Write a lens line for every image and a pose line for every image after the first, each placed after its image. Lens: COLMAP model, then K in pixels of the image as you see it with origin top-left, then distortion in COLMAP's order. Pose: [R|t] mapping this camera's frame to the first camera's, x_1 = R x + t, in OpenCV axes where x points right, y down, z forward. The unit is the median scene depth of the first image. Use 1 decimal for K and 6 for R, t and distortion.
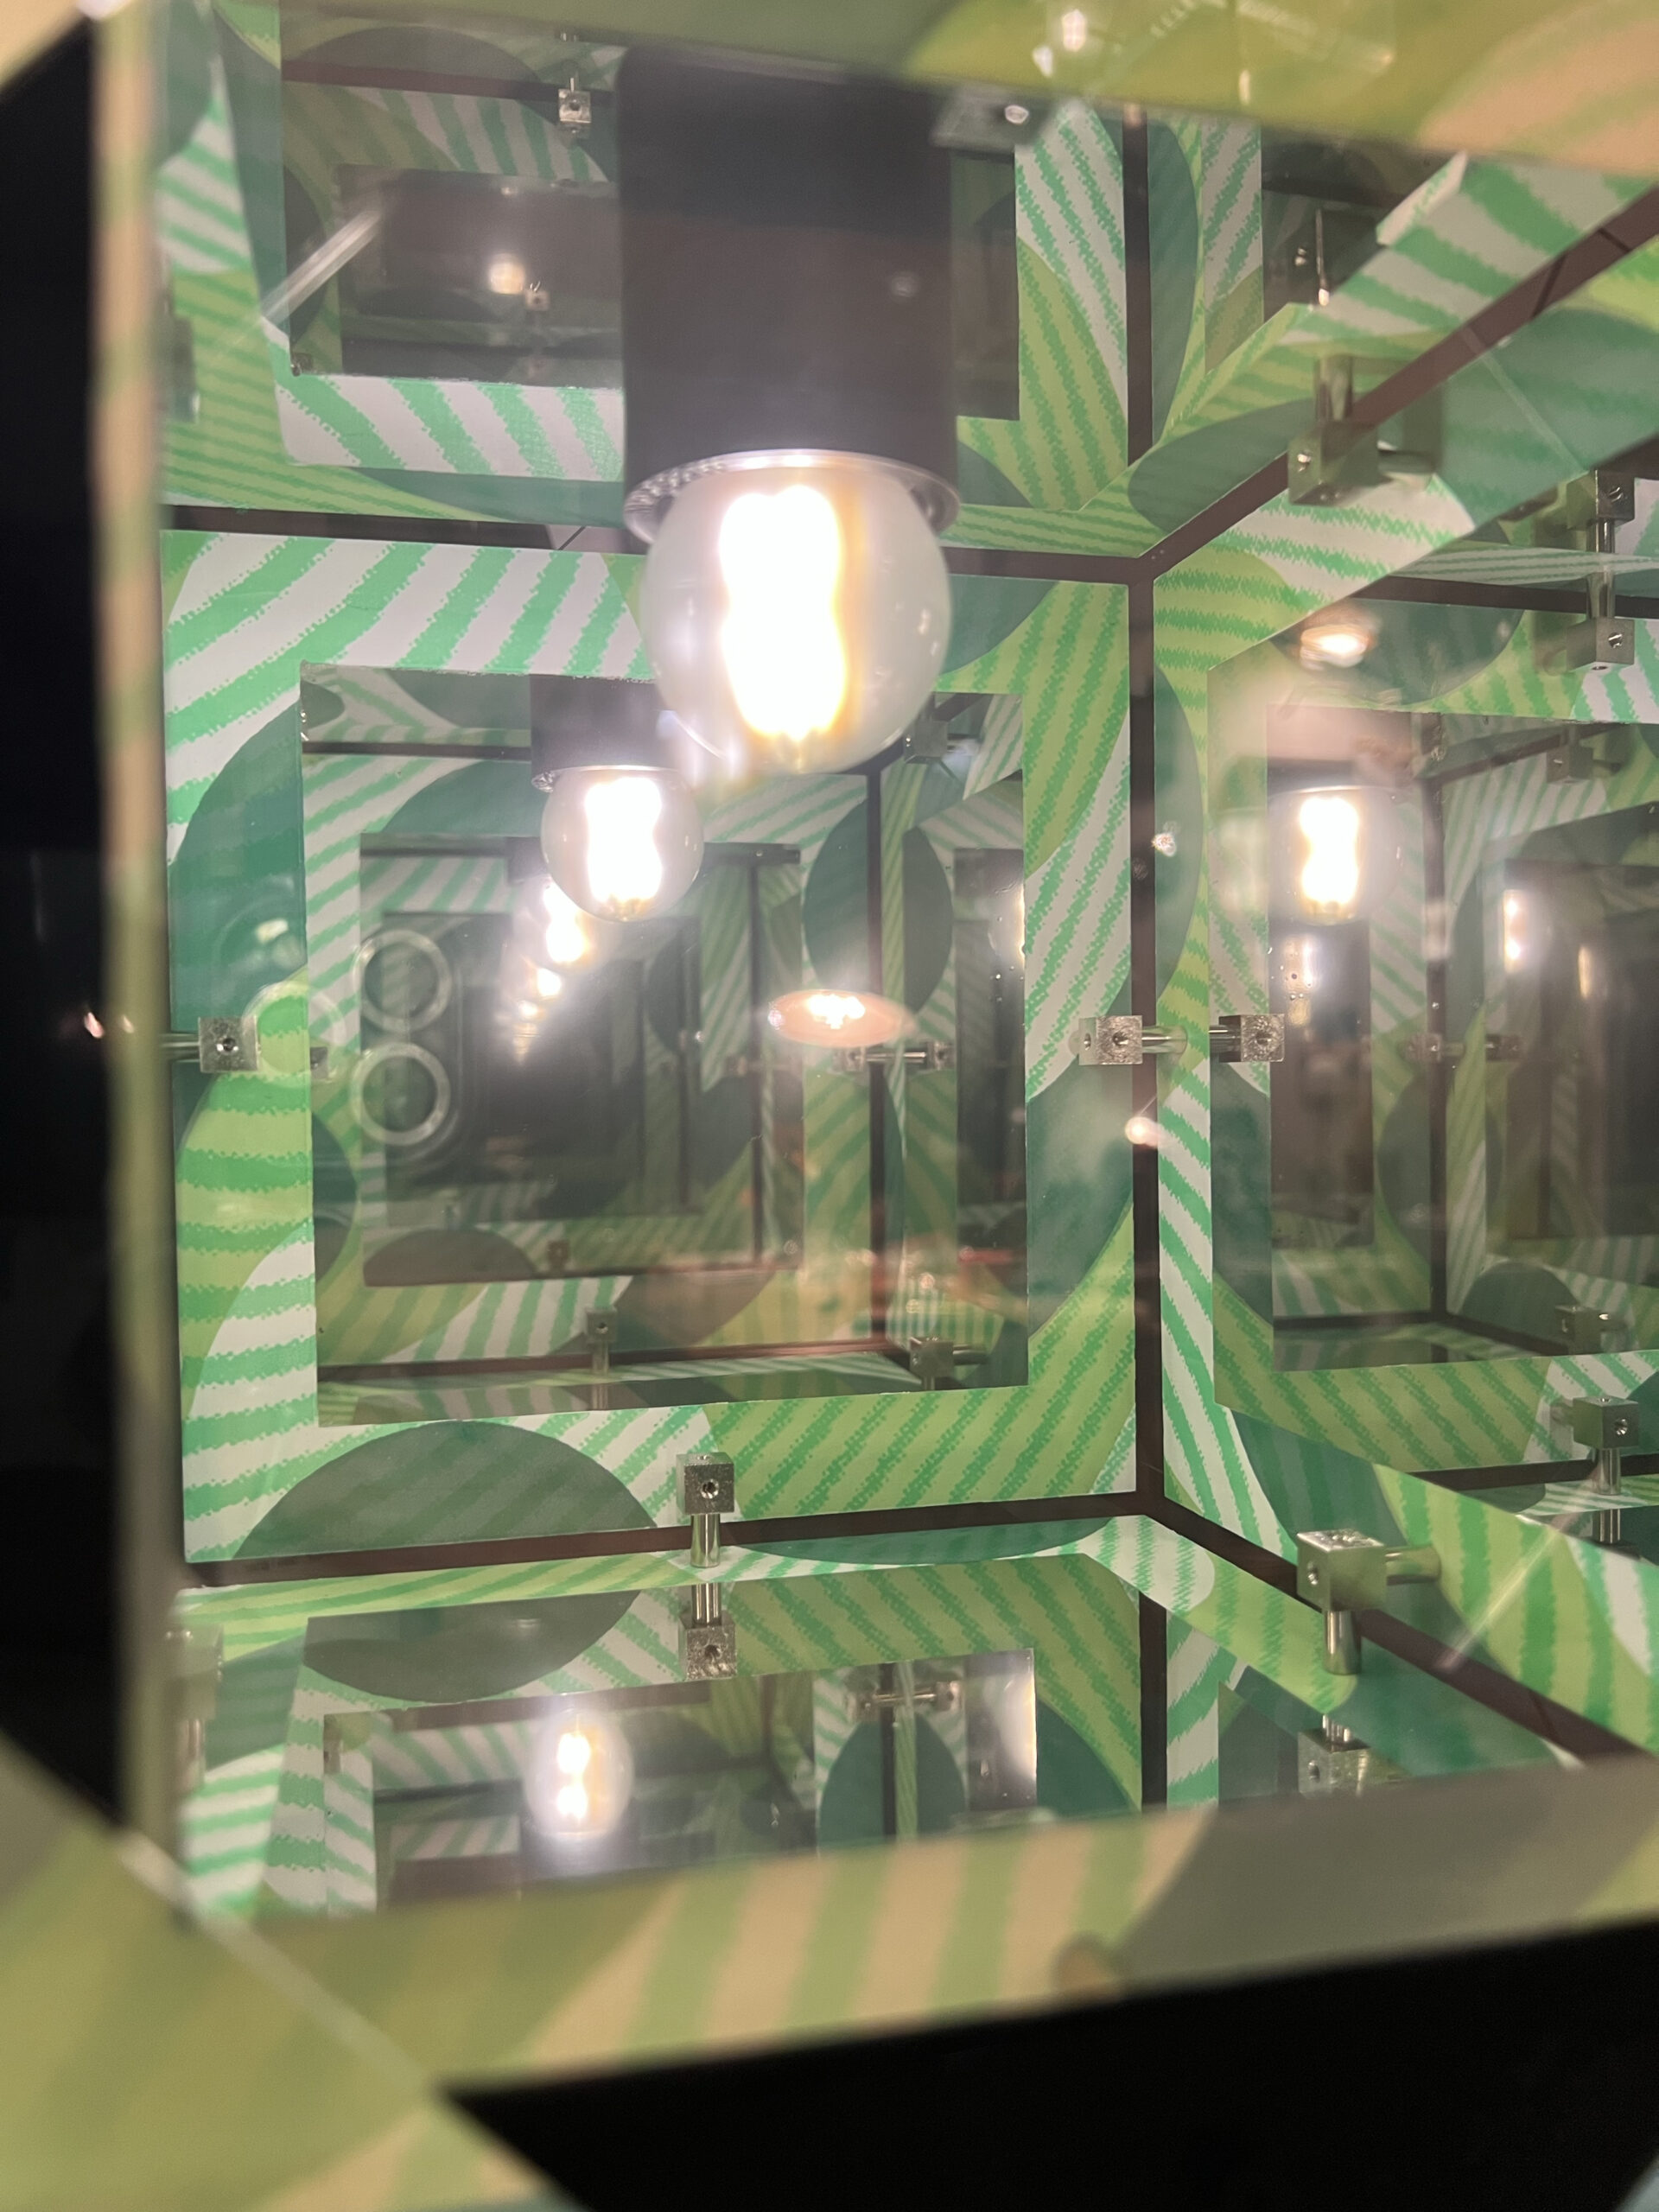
lens RADIAL K [[1663.3, 0, 838.0], [0, 1663.3, 1127.5], [0, 0, 1]] dist [0.022522, -0.056560]
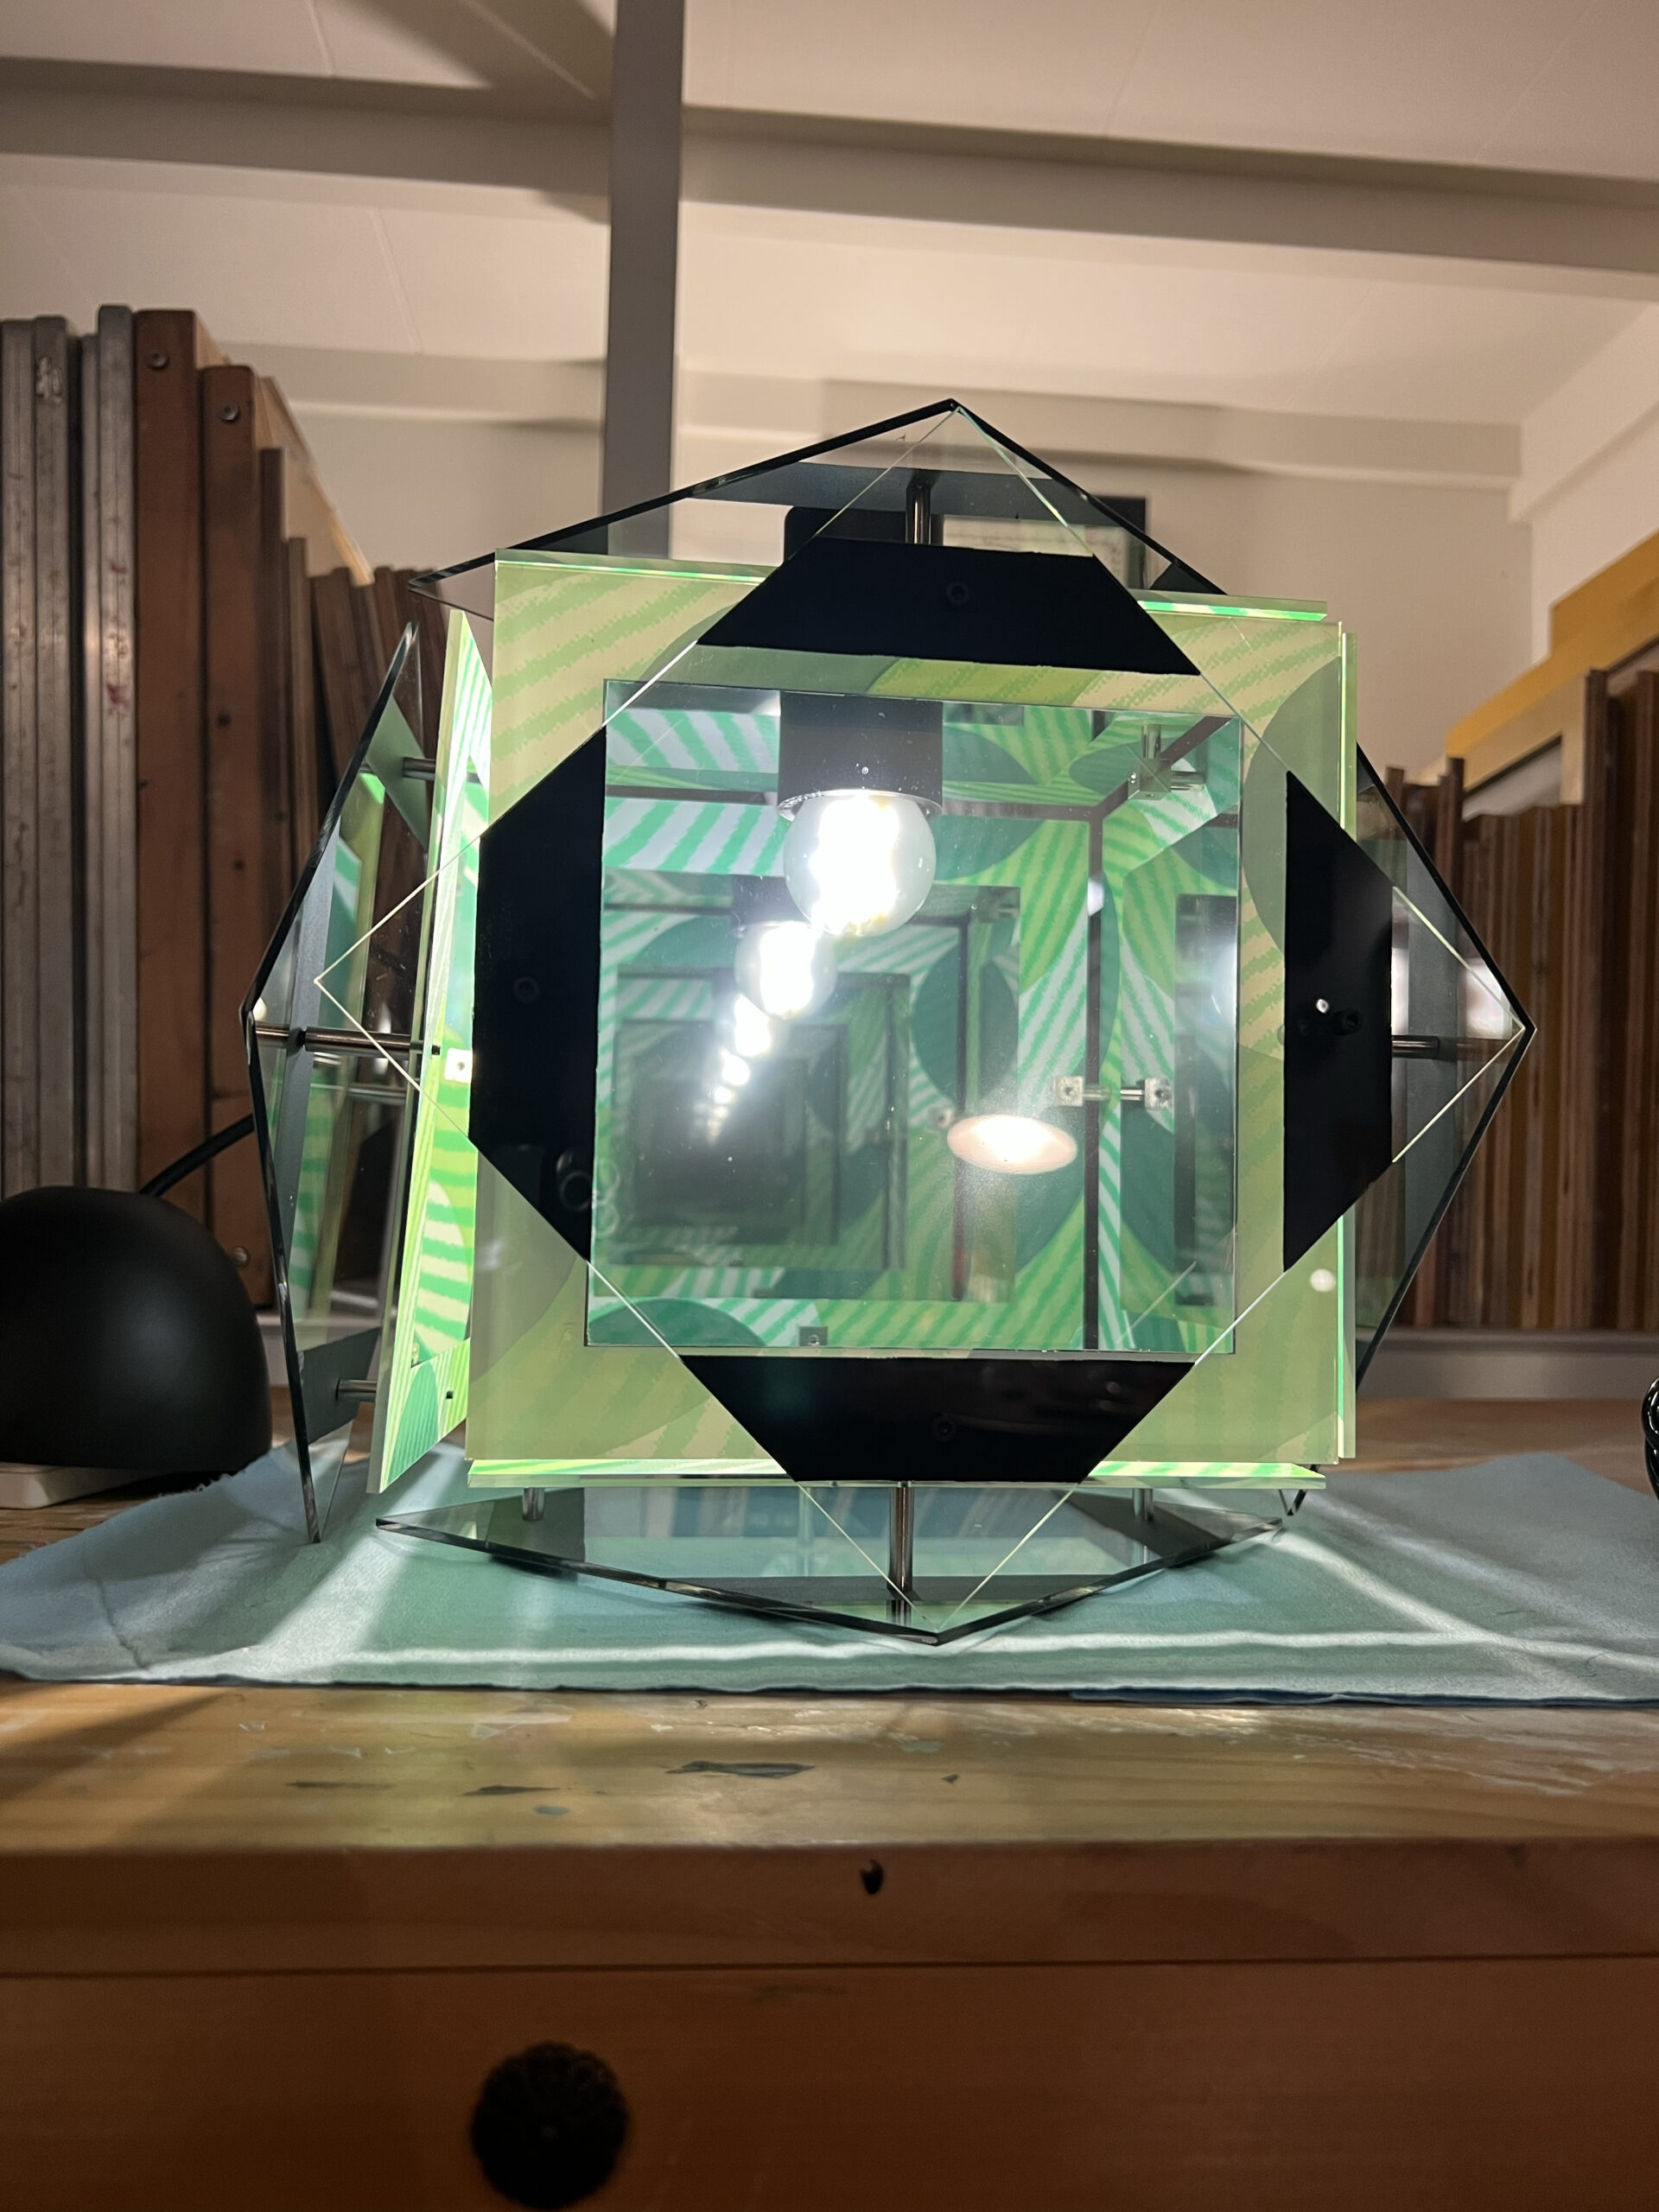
lens RADIAL K [[1663.3, 0, 820.8], [0, 1663.3, 1093.8], [0, 0, 1]] dist [0.022522, -0.056560]
pose [[0.991956, 0.025471, -0.123991, 0.121488], [-0.037460, 0.994739, -0.095345, 0.111966], [0.120910, 0.099223, 0.987692, -0.643444]]
